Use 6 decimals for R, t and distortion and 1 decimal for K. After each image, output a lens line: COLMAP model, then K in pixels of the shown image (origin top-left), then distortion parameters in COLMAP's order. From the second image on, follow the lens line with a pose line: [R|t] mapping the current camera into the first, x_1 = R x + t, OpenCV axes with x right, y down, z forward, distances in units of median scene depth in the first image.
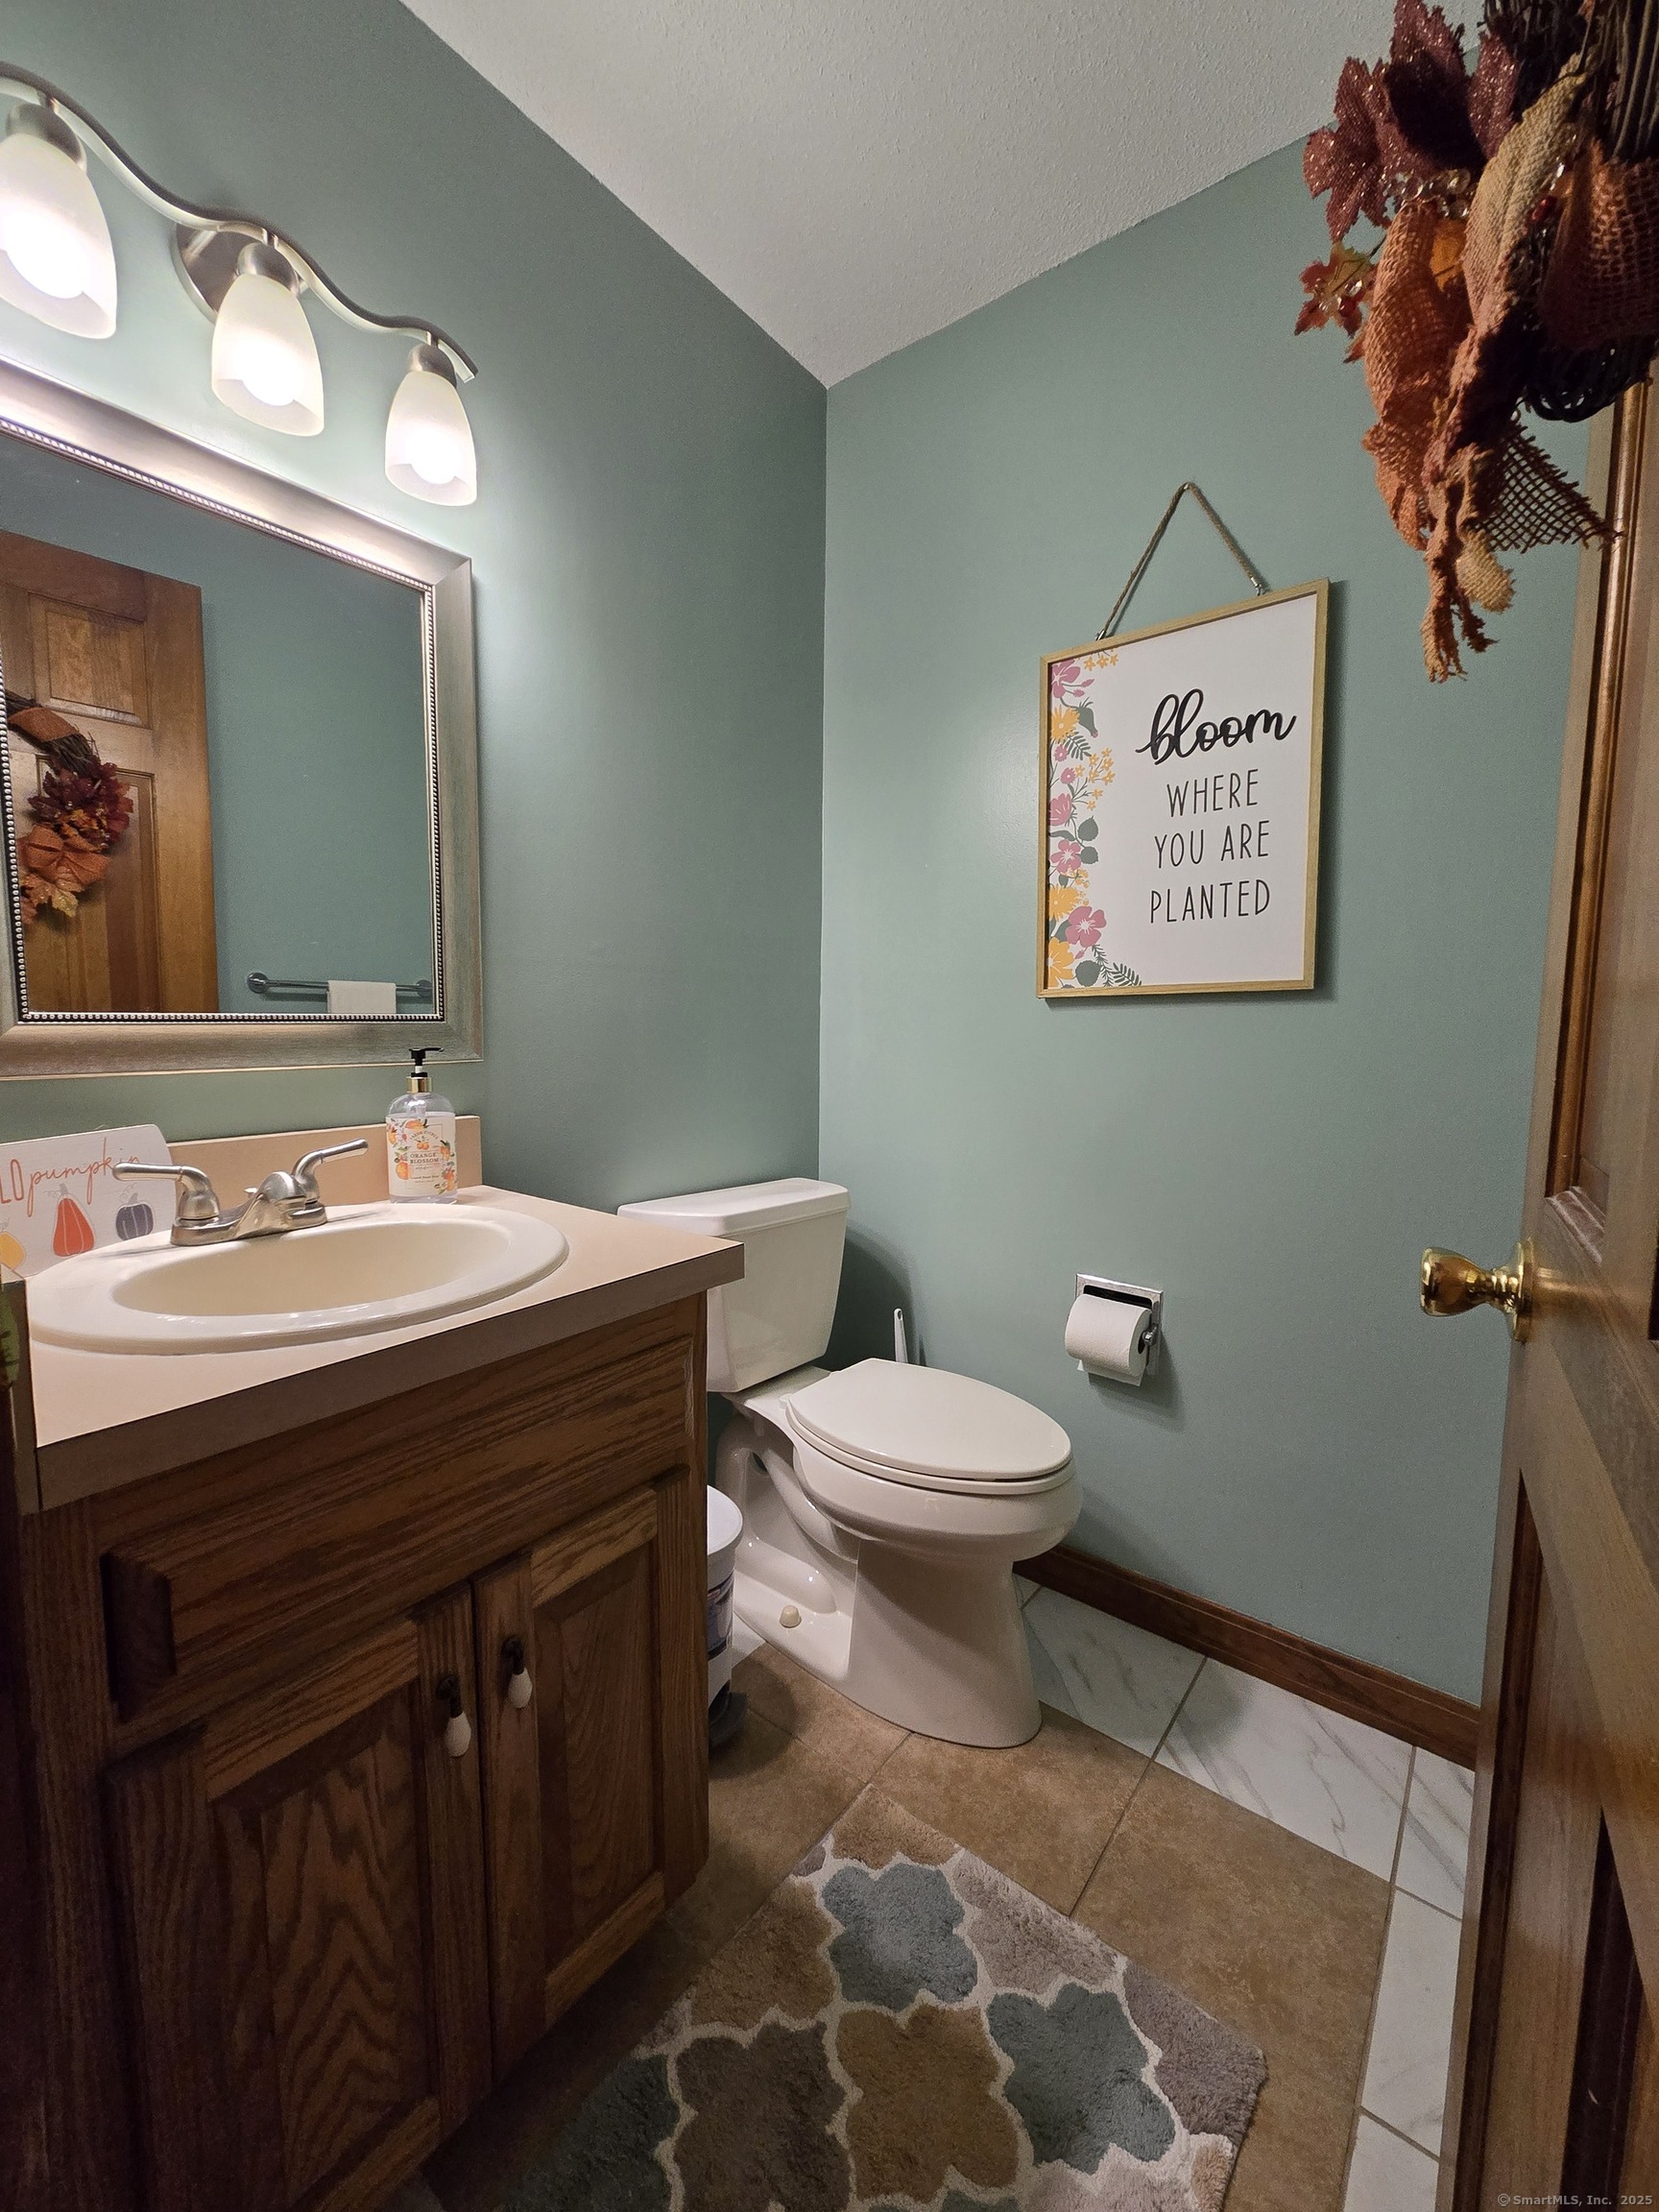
lens RADIAL K [[913.3, 0, 817.1], [0, 913.3, 1105.2], [0, 0, 1]] dist [0.000851, 0.000205]
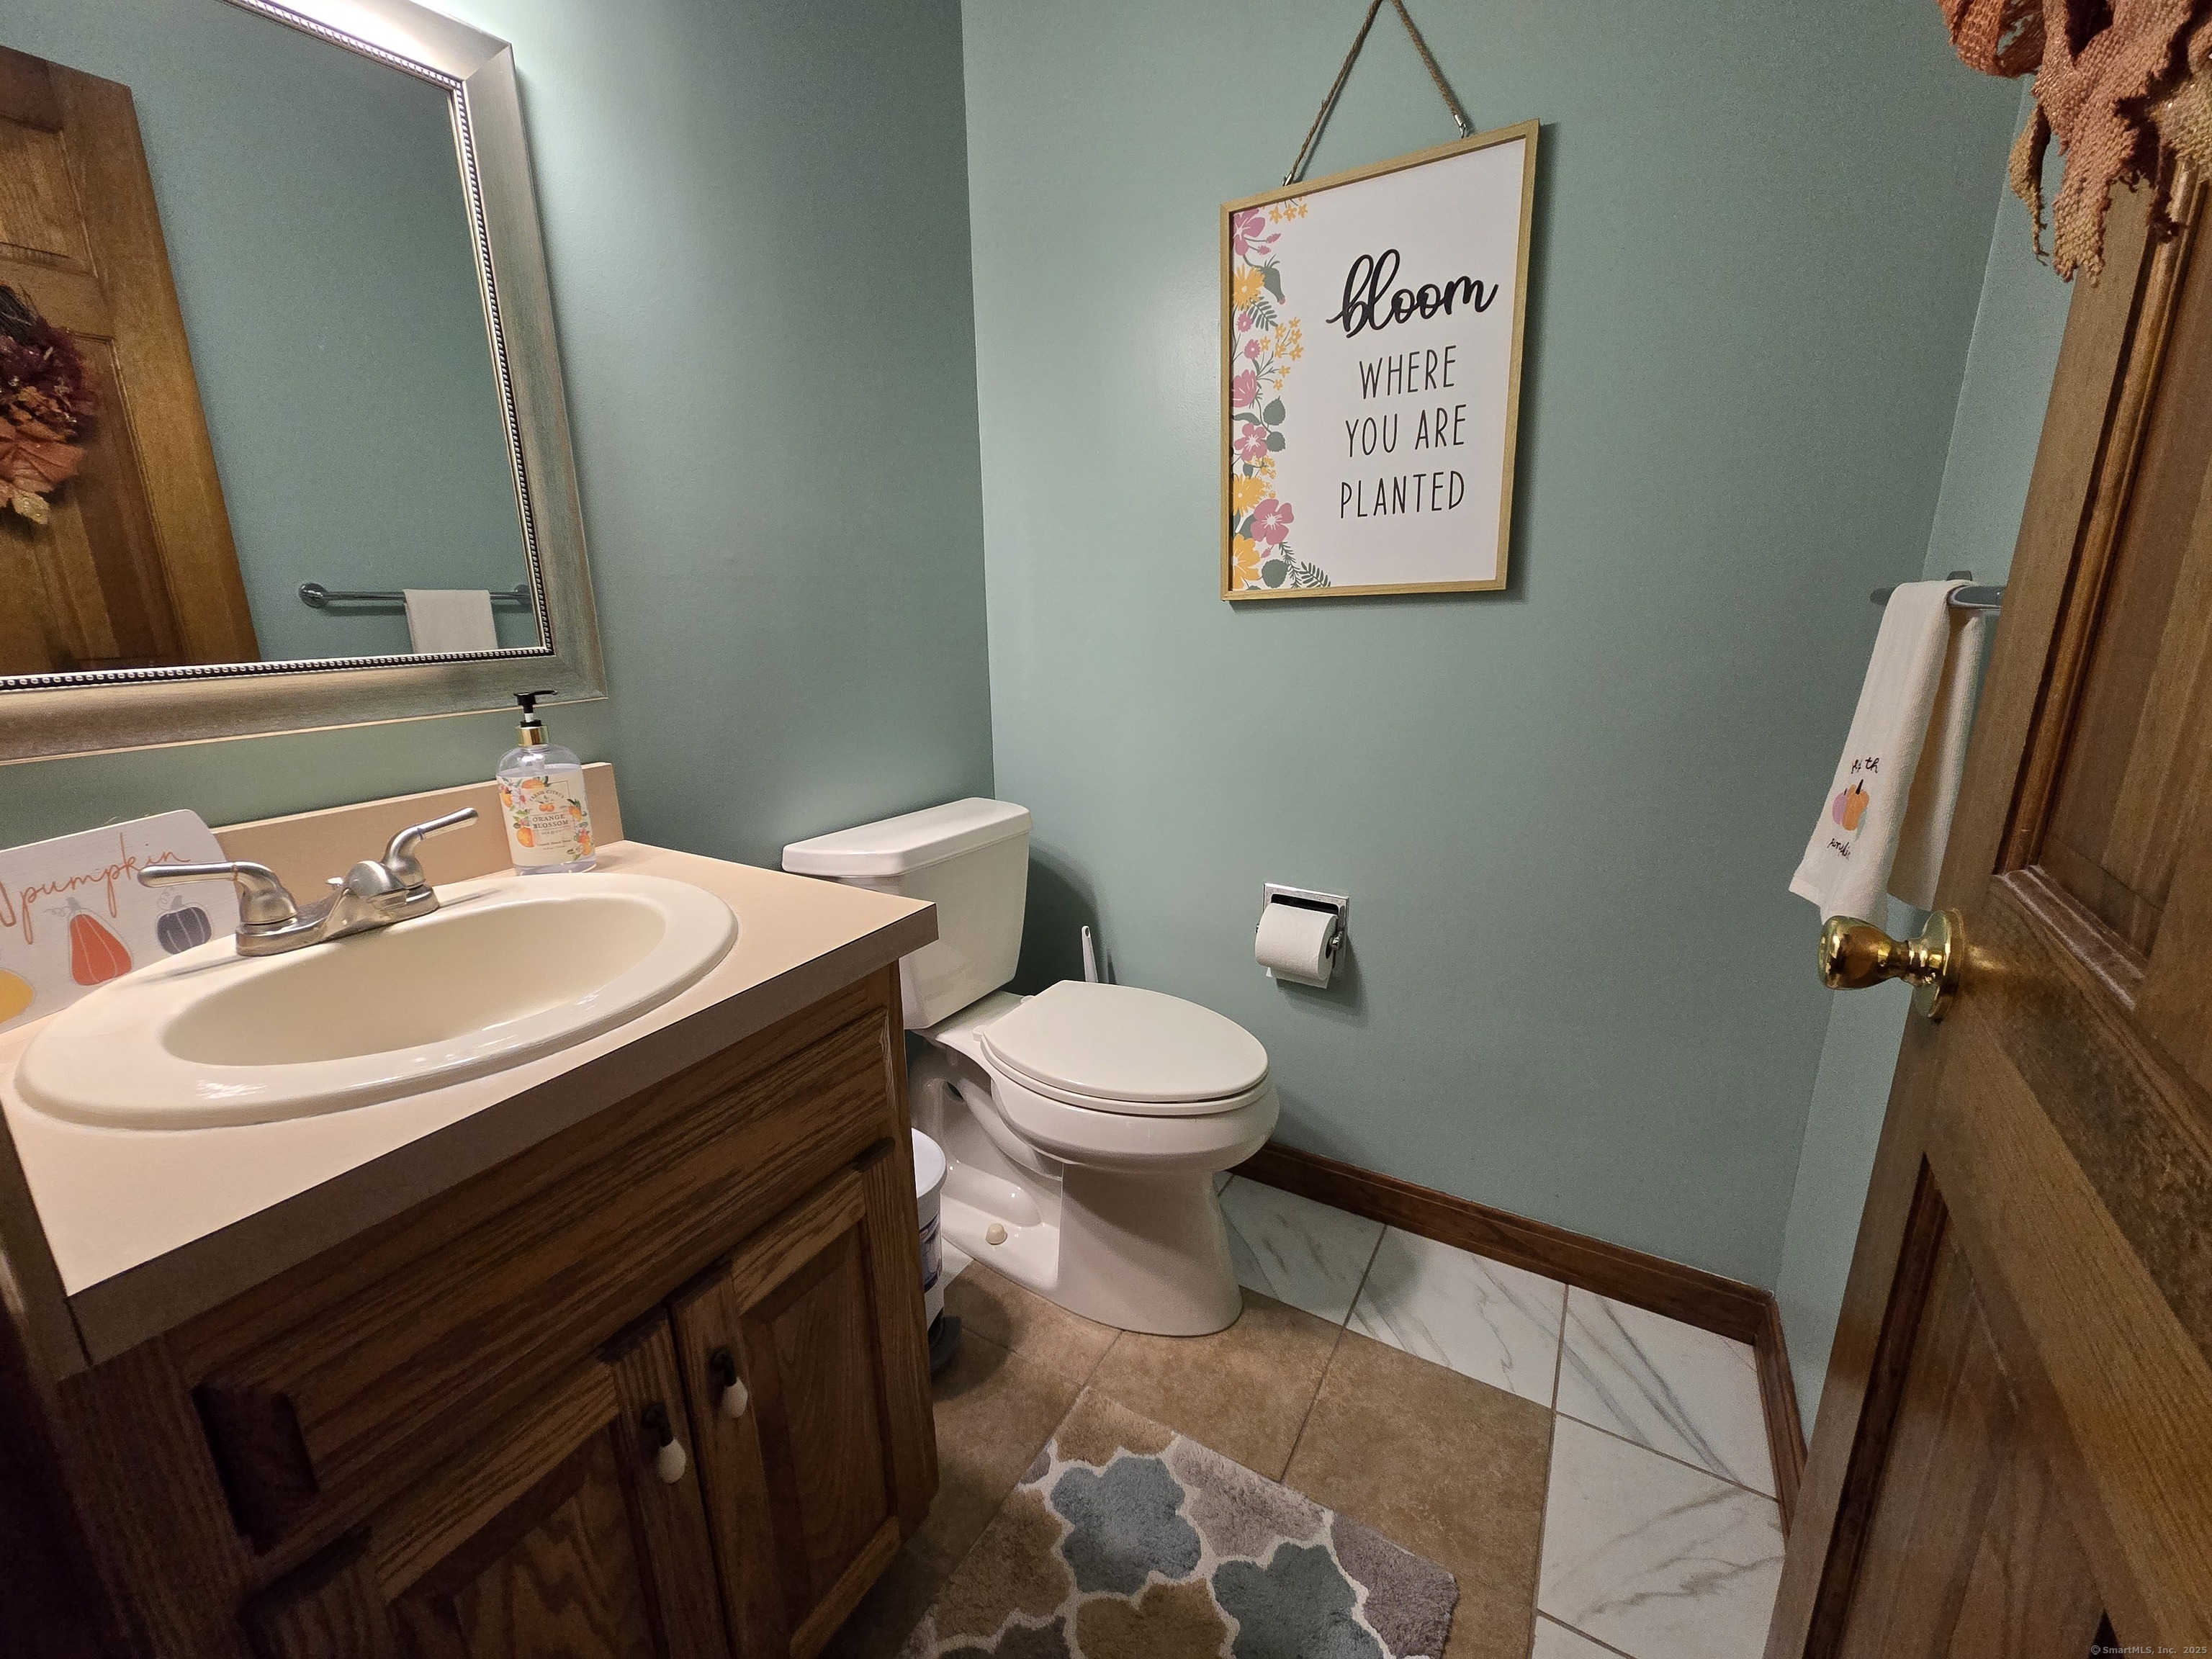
lens RADIAL K [[907.5, 0, 1096.7], [0, 907.5, 831.6], [0, 0, 1]] dist [-0.000362, 0.000939]
pose [[0.989928, -0.059209, 0.128593, -0.030153], [0.038247, 0.986416, 0.159752, -0.051729], [-0.136305, -0.153224, 0.978746, 0.089998]]
